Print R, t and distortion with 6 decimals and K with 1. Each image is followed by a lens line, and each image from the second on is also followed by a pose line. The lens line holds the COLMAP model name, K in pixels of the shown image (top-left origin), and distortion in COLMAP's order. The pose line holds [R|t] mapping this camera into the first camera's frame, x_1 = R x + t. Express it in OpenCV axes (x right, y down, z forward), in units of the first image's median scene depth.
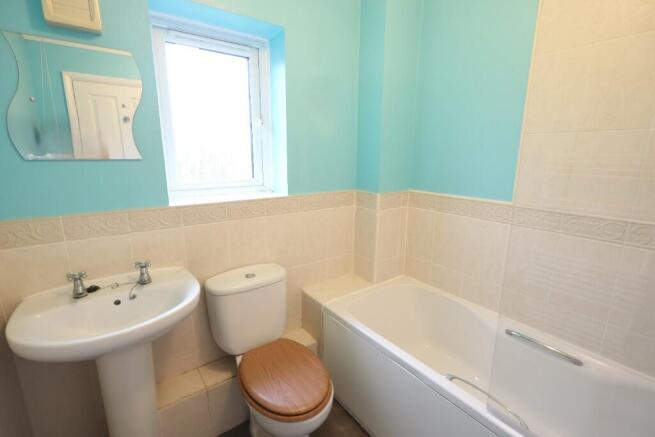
lens RADIAL K [[305.8, 0, 327.5], [0, 305.8, 218.5], [0, 0, 1]] dist [0.000326, 0.000349]
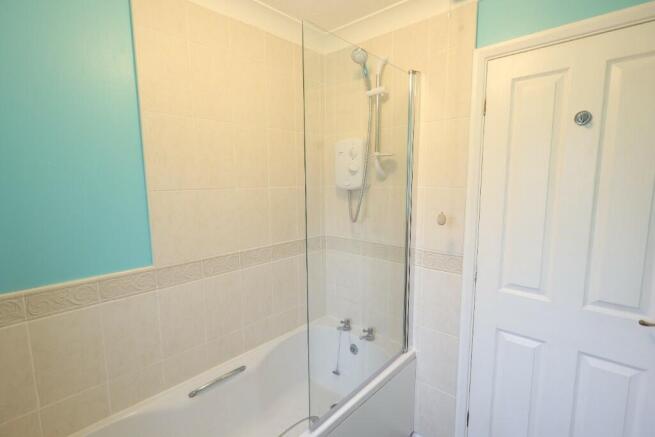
lens RADIAL K [[305.8, 0, 327.5], [0, 305.8, 218.5], [0, 0, 1]] dist [0.000326, 0.000349]
pose [[-0.190687, -0.120629, 0.974211, -0.353245], [0.210651, 0.964274, 0.160630, -0.222288], [-0.958783, 0.235849, -0.158464, 0.618976]]
